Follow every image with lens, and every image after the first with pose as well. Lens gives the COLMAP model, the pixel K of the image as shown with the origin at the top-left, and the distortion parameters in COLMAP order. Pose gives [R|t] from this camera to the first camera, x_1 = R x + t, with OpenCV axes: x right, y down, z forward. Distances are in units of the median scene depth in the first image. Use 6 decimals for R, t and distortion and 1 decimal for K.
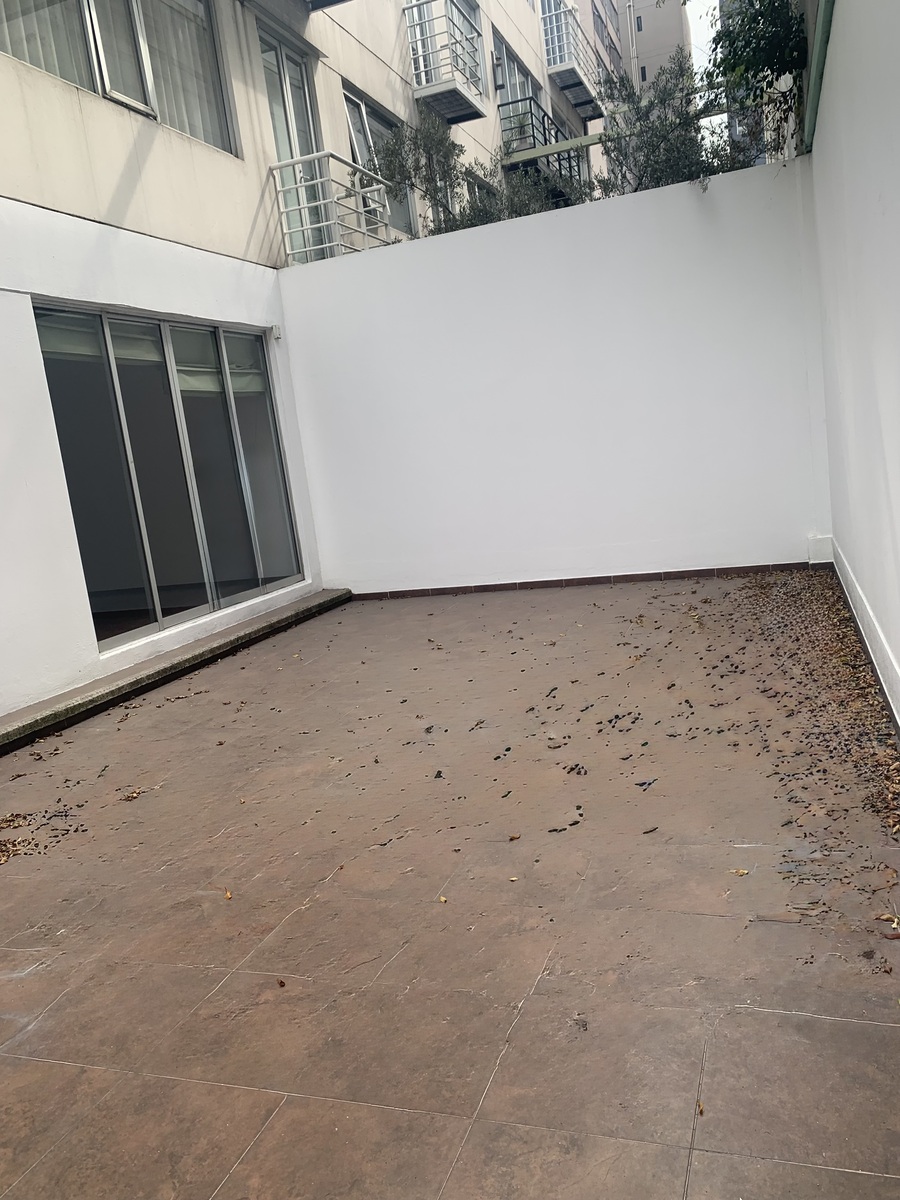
lens RADIAL K [[923.3, 0, 479.6], [0, 923.3, 598.3], [0, 0, 1]] dist [0.063291, -0.161019]
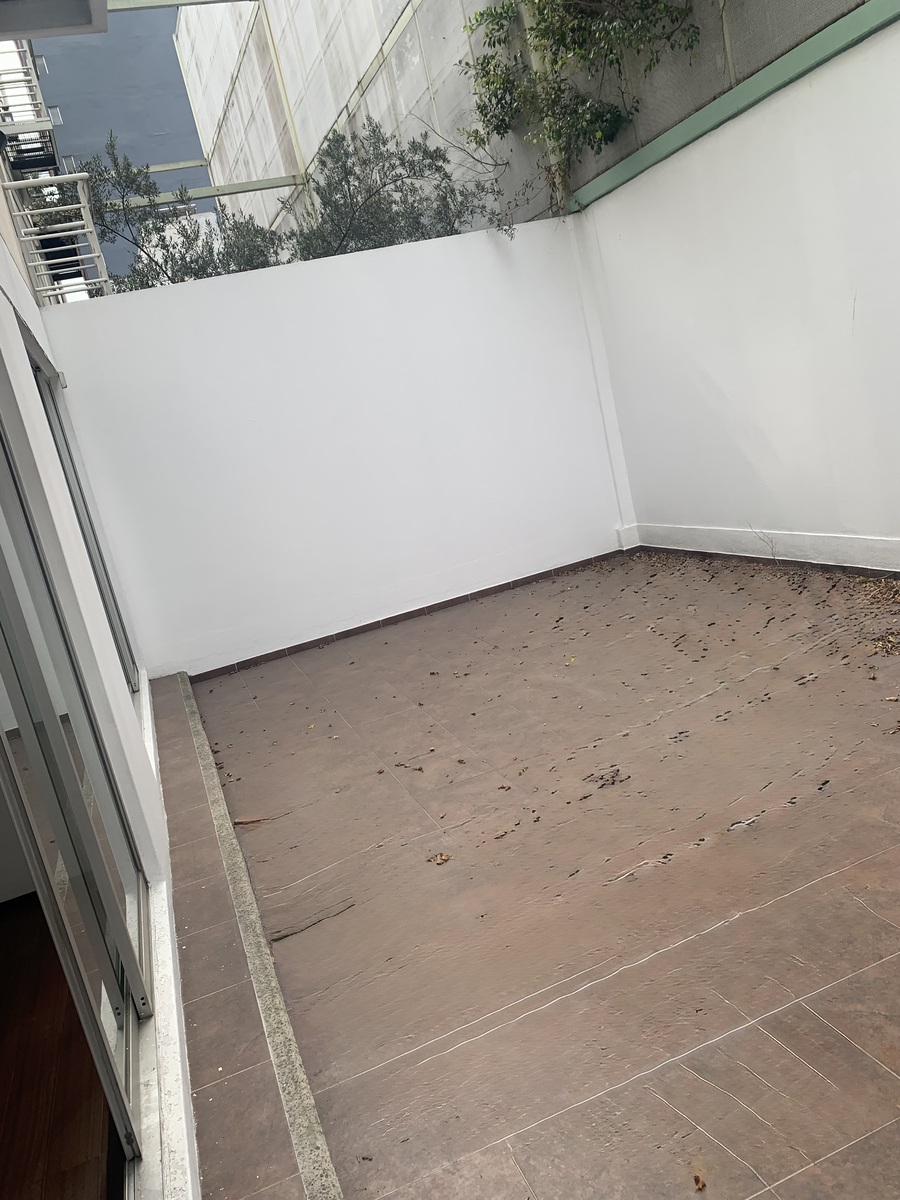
lens RADIAL K [[921.2, 0, 450.0], [0, 921.2, 600.0], [0, 0, 1]] dist [0.089311, -0.150290]
pose [[0.786168, -0.174971, 0.592727, -0.568454], [0.221704, 0.975094, -0.006215, -0.018636], [-0.576878, 0.136296, 0.805379, 0.199772]]
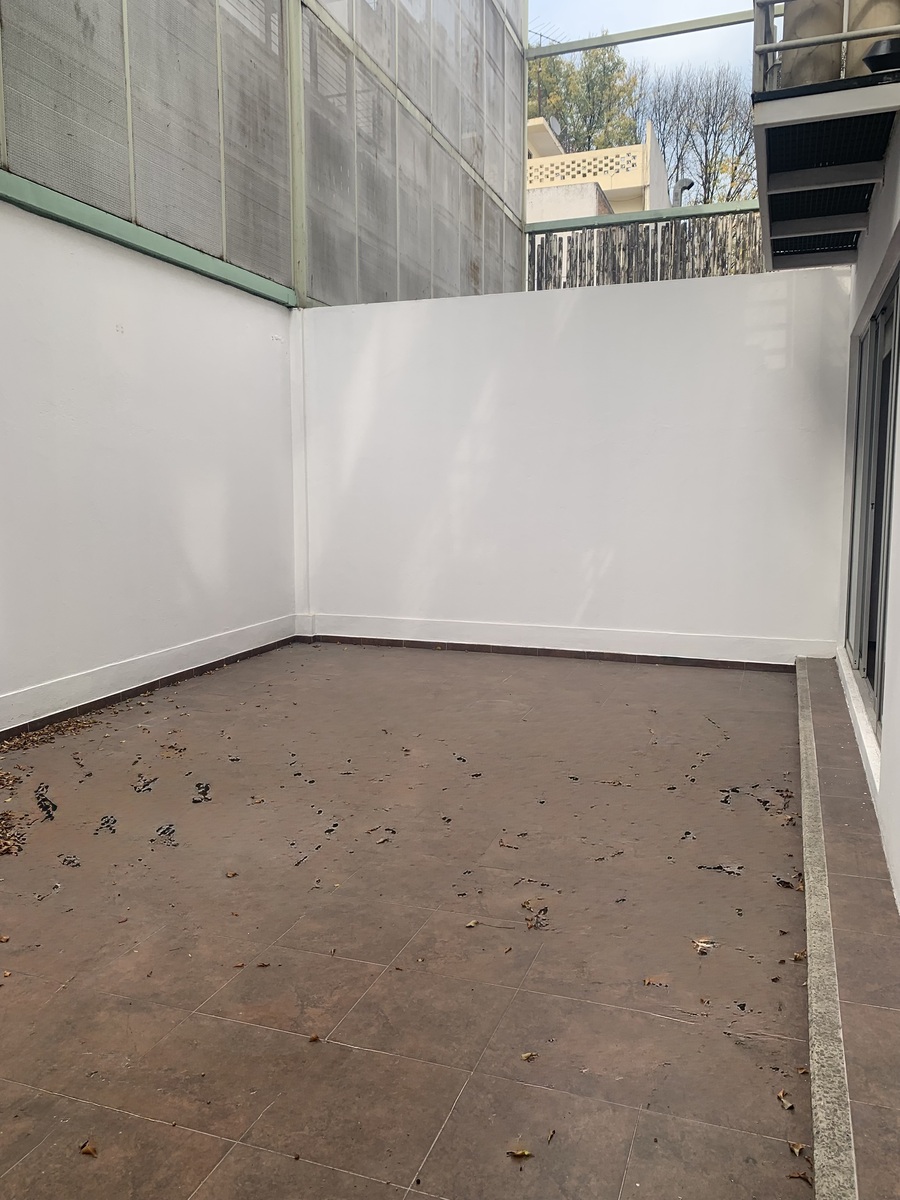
lens RADIAL K [[921.2, 0, 450.0], [0, 921.2, 600.0], [0, 0, 1]] dist [0.089311, -0.150290]
pose [[-0.993804, 0.106832, 0.030652, -0.196160], [0.111141, 0.953520, 0.280084, -0.203695], [0.000695, 0.281755, -0.959486, 1.206838]]
